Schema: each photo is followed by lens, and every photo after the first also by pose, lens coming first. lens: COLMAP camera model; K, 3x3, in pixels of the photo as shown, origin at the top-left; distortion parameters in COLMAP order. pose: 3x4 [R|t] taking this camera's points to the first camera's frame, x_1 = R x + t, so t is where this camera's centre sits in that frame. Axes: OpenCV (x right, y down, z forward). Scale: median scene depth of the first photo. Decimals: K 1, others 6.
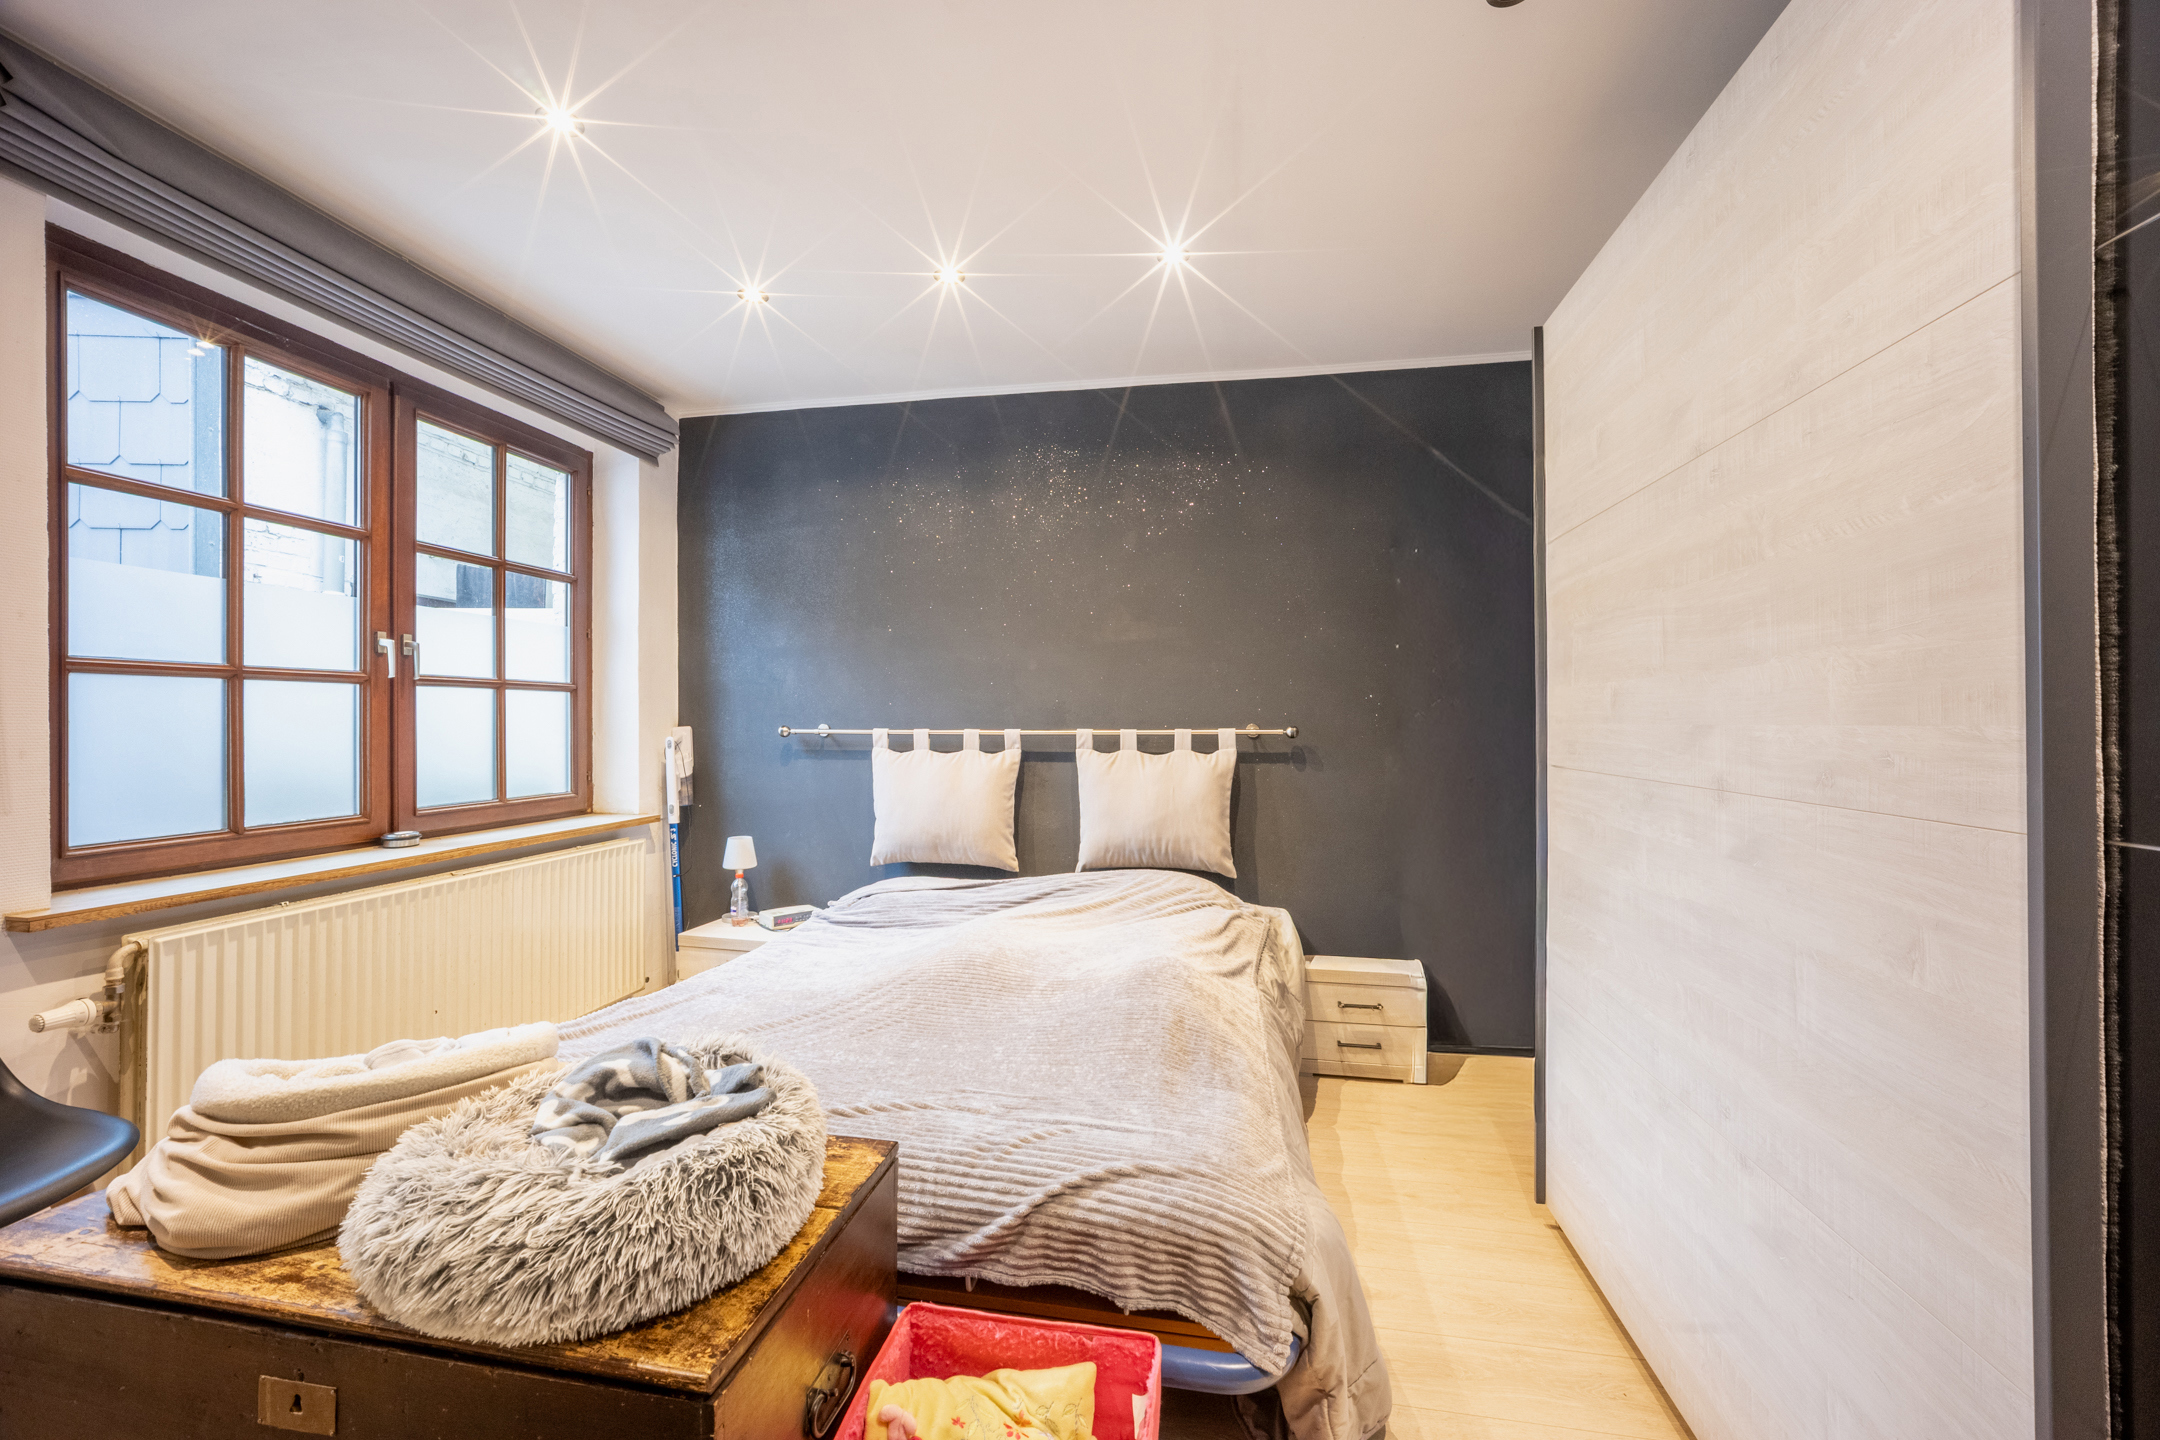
lens RADIAL K [[849.9, 0, 1065.9], [0, 849.9, 726.5], [0, 0, 1]] dist [-0.000289, 0.001512]
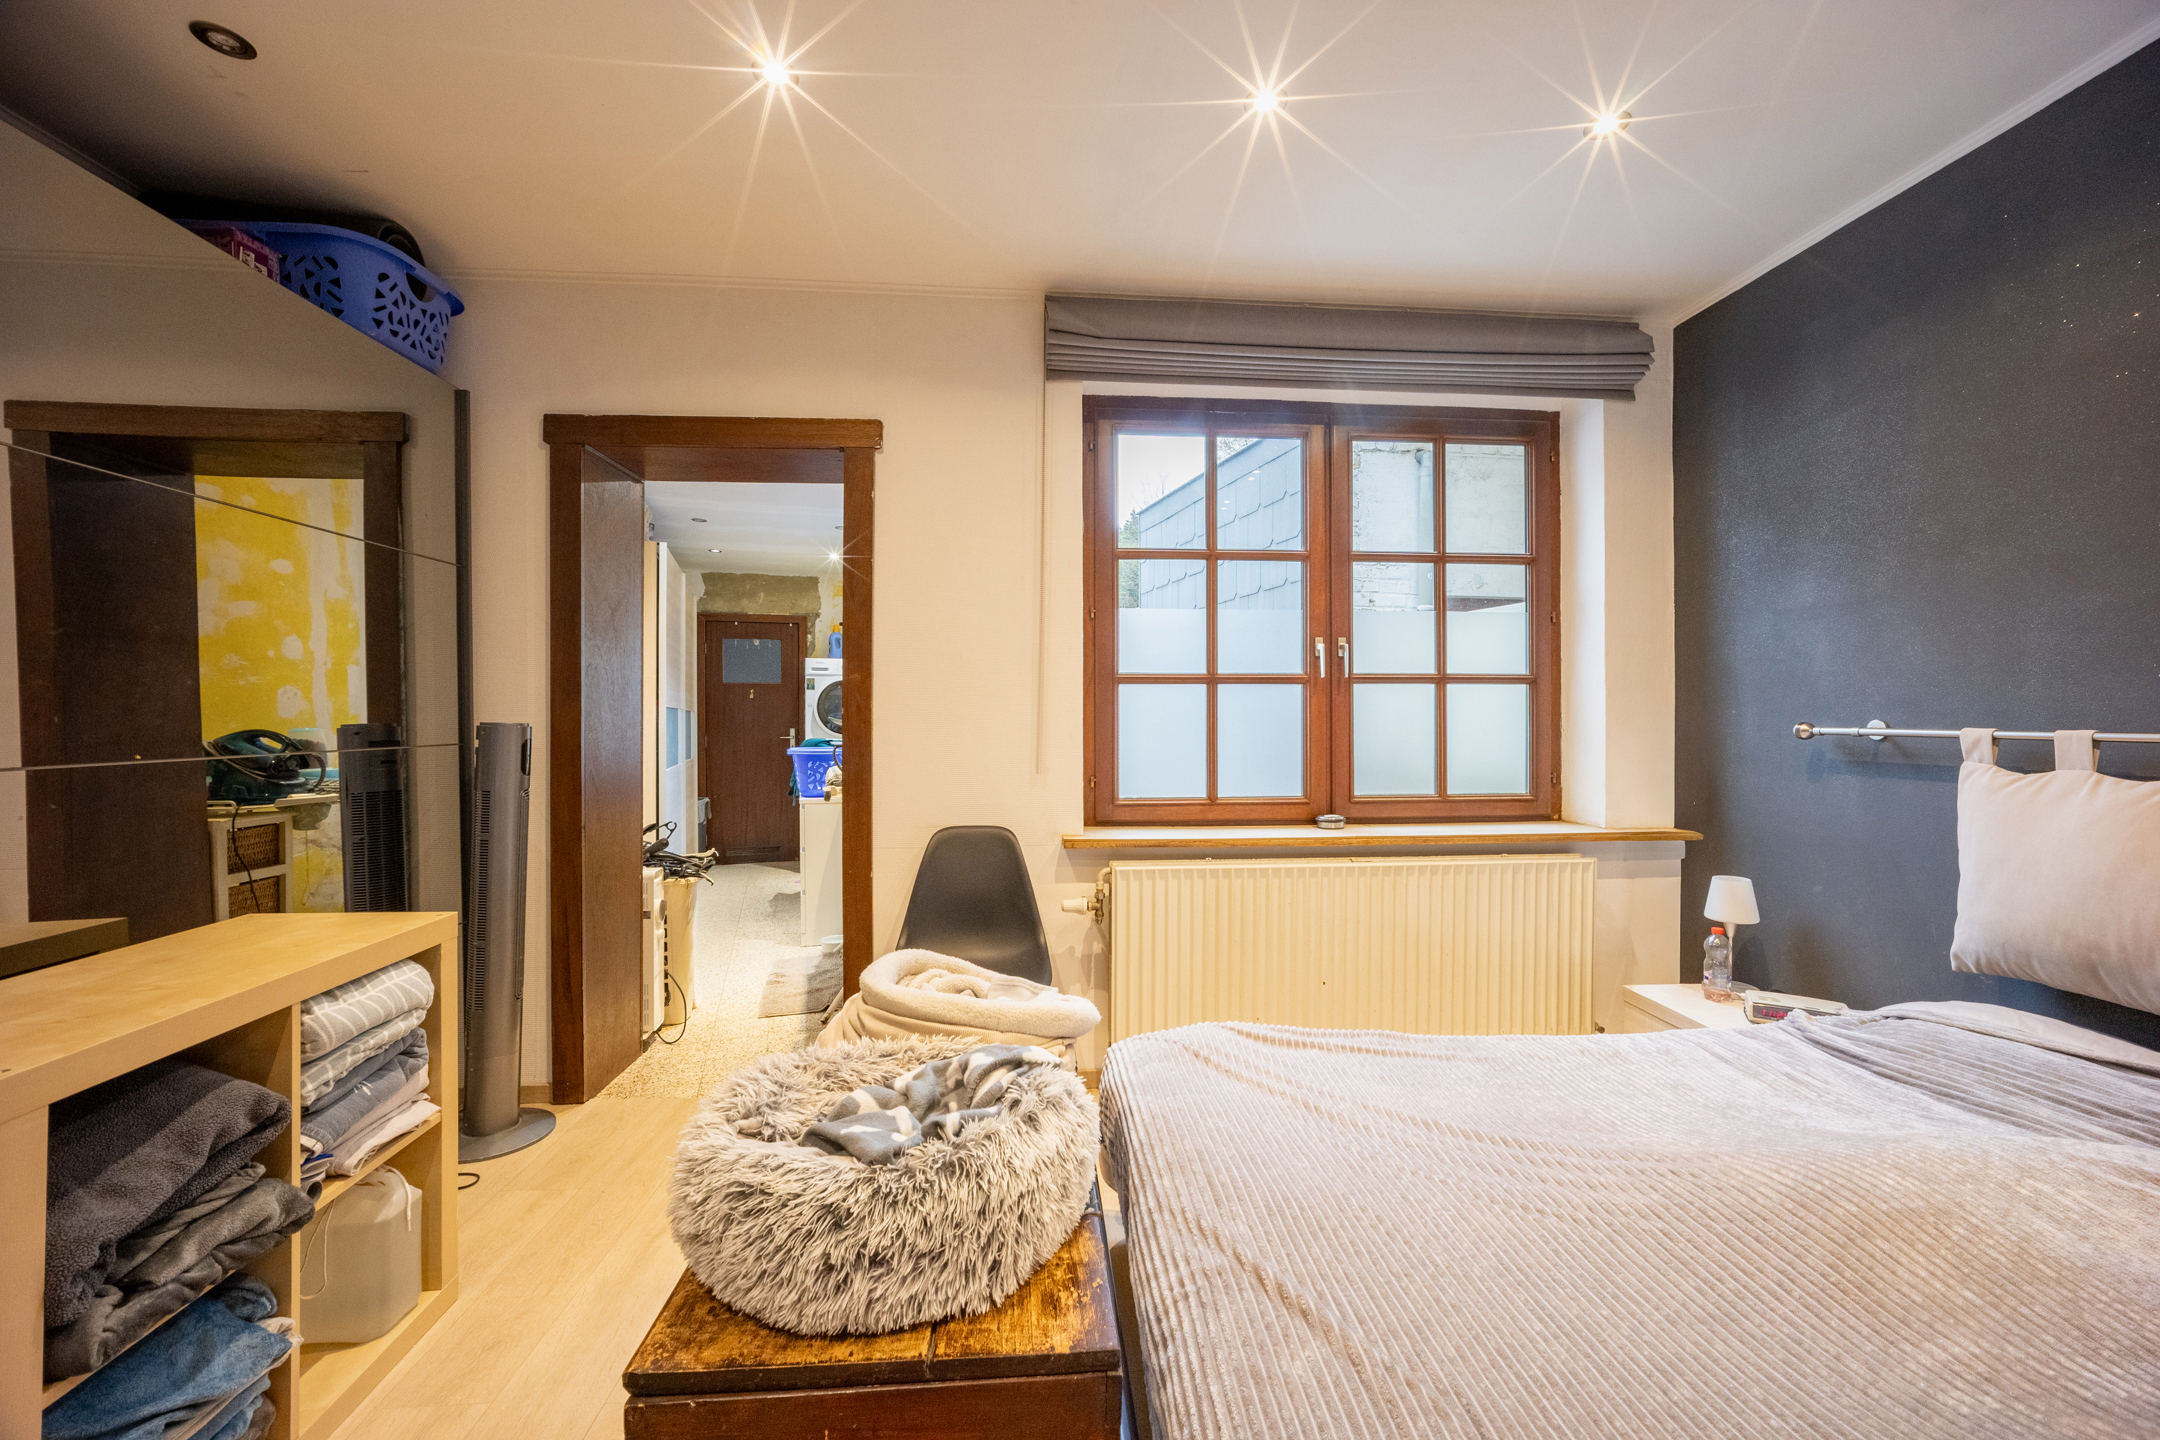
lens RADIAL K [[849.9, 0, 1064.1], [0, 849.9, 713.6], [0, 0, 1]] dist [-0.000289, 0.001512]
pose [[0.279220, -0.005384, -0.960212, 0.163829], [-0.005692, 0.999957, -0.007262, 0.000496], [0.960210, 0.007493, 0.279177, 0.294332]]
